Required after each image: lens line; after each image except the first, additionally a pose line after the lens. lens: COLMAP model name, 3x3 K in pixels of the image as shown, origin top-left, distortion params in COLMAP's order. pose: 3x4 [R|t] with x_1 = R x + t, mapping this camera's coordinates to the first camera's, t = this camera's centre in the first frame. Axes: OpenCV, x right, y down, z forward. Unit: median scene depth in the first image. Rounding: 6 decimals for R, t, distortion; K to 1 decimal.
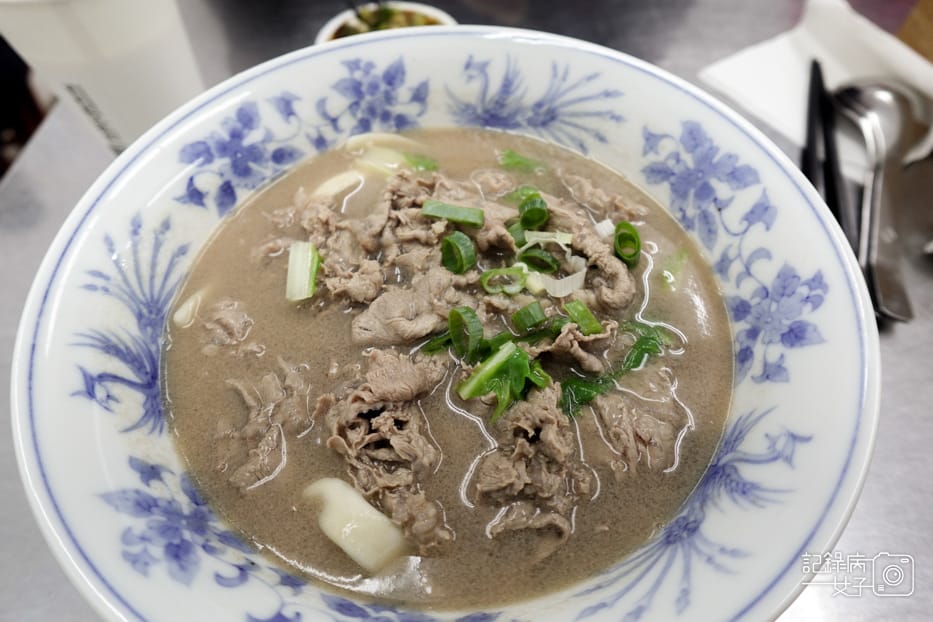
lens RADIAL K [[516.9, 0, 466.5], [0, 516.9, 311.0], [0, 0, 1]] dist [-0.003136, 0.001222]
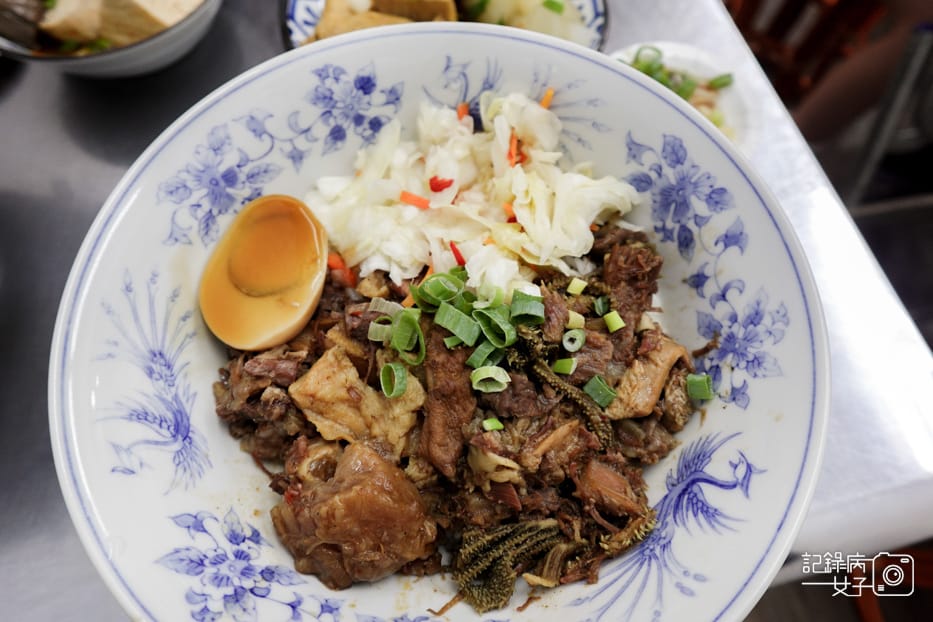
lens RADIAL K [[526.7, 0, 466.5], [0, 526.7, 311.0], [0, 0, 1]] dist [-0.005957, 0.000054]
pose [[-0.558192, -0.767191, 0.315974, -0.414553], [0.680927, -0.205979, 0.702788, -0.841381], [-0.474089, 0.607446, 0.637377, 0.310076]]
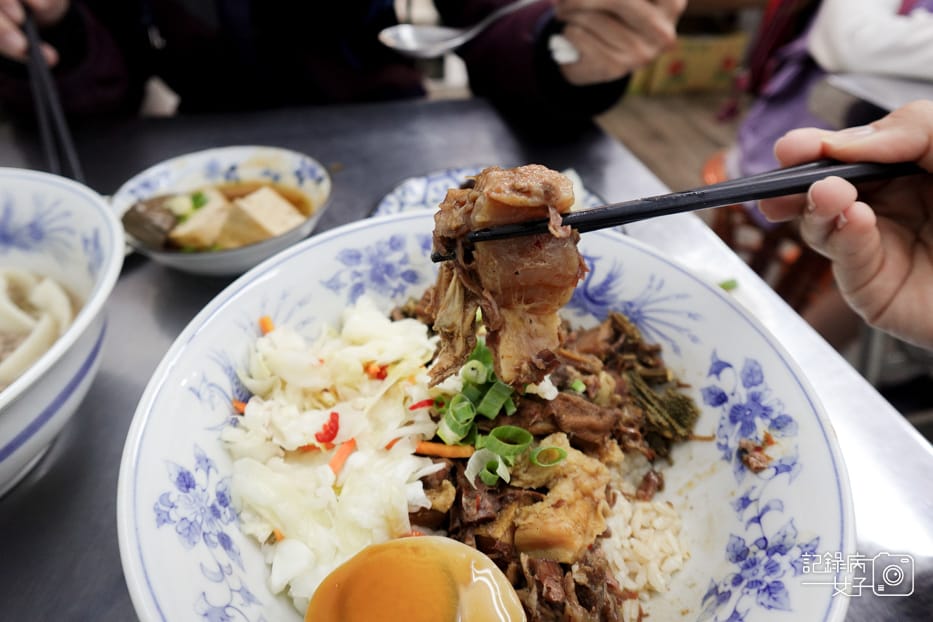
lens RADIAL K [[526.7, 0, 466.5], [0, 526.7, 311.0], [0, 0, 1]] dist [-0.005957, 0.000054]
pose [[-0.822007, 0.360295, -0.441013, 0.471886], [-0.487423, -0.044661, 0.872023, -1.138073], [0.294489, 0.931769, 0.212328, 0.557825]]
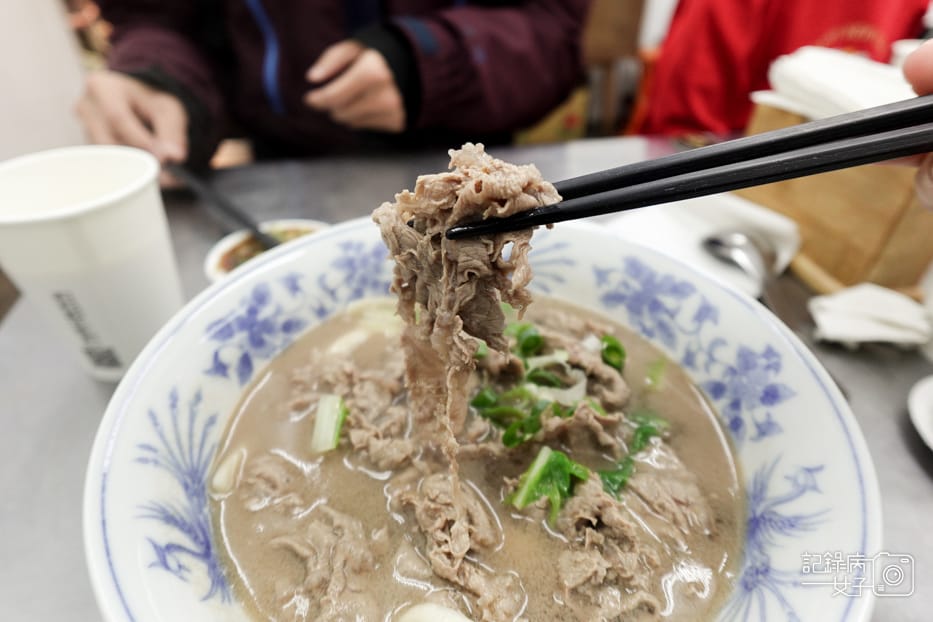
lens RADIAL K [[518.3, 0, 467.3], [0, 518.3, 315.2], [0, 0, 1]] dist [0.004874, 0.000245]
pose [[0.972923, -0.124411, 0.194791, -0.270008], [0.180884, 0.934488, -0.306616, 0.108196], [-0.143883, 0.333548, 0.931688, -0.110266]]
